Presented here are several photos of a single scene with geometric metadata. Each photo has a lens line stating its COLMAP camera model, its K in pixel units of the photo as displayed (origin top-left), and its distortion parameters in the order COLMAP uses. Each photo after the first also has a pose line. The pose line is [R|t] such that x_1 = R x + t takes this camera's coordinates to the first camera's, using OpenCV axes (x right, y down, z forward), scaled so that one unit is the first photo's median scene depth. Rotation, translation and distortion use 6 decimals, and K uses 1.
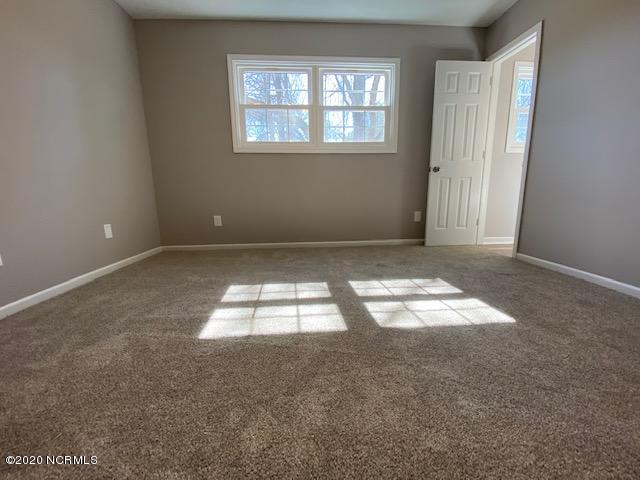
lens RADIAL K [[259.5, 0, 320.6], [0, 259.5, 237.4], [0, 0, 1]] dist [0.012420, -0.013022]
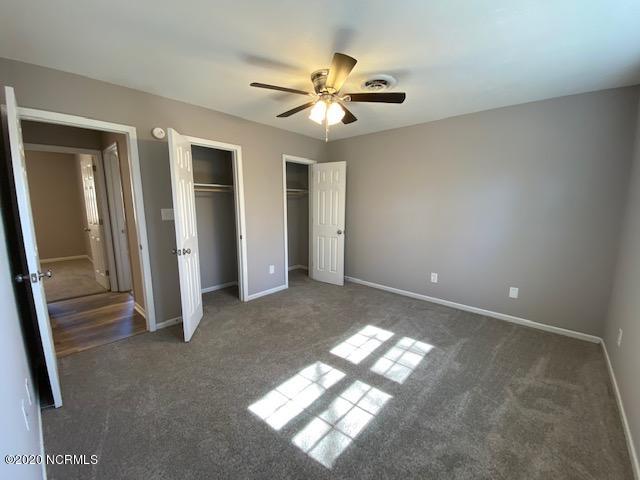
lens RADIAL K [[259.5, 0, 316.5], [0, 259.5, 238.6], [0, 0, 1]] dist [0.012420, -0.013022]
pose [[-0.717286, 0.112262, -0.687676, 0.984289], [-0.114021, 0.954721, 0.274786, -0.673877], [0.687386, 0.275510, -0.672008, 1.418796]]
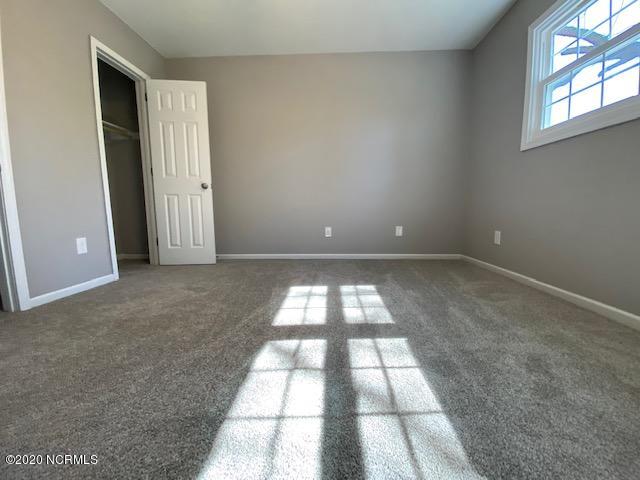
lens RADIAL K [[259.5, 0, 321.3], [0, 259.5, 245.2], [0, 0, 1]] dist [0.012420, -0.013022]
pose [[-0.099721, 0.153341, -0.983129, 0.809245], [-0.170249, 0.970854, 0.168695, -0.146225], [0.980342, 0.184199, -0.070709, 0.875377]]
